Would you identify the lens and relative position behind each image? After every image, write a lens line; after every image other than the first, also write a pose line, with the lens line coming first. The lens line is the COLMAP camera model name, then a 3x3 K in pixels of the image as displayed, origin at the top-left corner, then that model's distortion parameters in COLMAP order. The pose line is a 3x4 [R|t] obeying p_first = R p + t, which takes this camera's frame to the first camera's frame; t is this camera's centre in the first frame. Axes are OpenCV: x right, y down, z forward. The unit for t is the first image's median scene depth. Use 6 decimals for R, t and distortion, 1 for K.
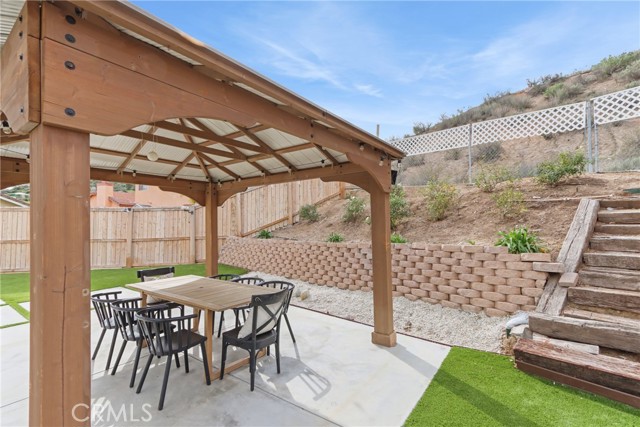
lens RADIAL K [[296.2, 0, 320.0], [0, 296.2, 213.5], [0, 0, 1]] dist [0.010317, 0.000069]
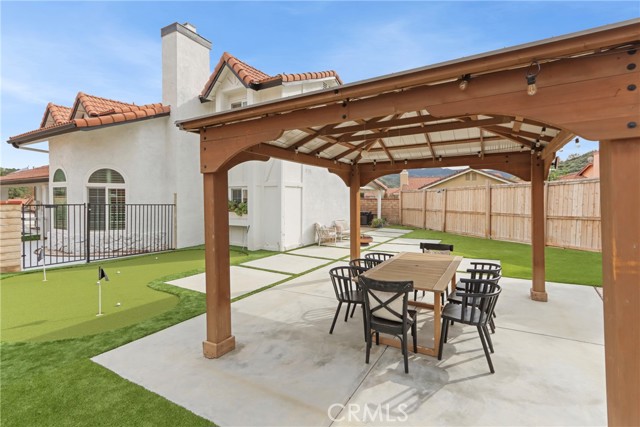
lens RADIAL K [[297.2, 0, 321.6], [0, 297.2, 203.2], [0, 0, 1]] dist [0.012168, 0.000151]
pose [[0.113799, 0.014512, -0.993398, 0.493441], [0.044809, 0.998801, 0.019724, -0.007174], [0.992493, -0.046758, 0.113013, 0.448230]]
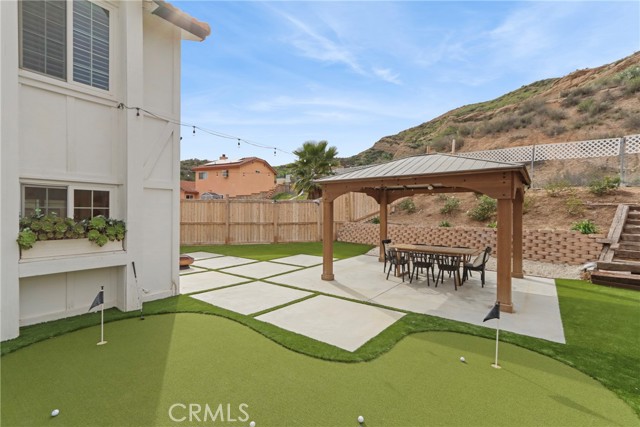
lens RADIAL K [[296.2, 0, 320.0], [0, 296.2, 213.5], [0, 0, 1]] dist [0.010317, 0.000069]
pose [[0.999803, 0.012507, -0.015423, -0.928091], [-0.011710, 0.998642, 0.050762, -0.070292], [0.016037, -0.050571, 0.998592, -0.859642]]
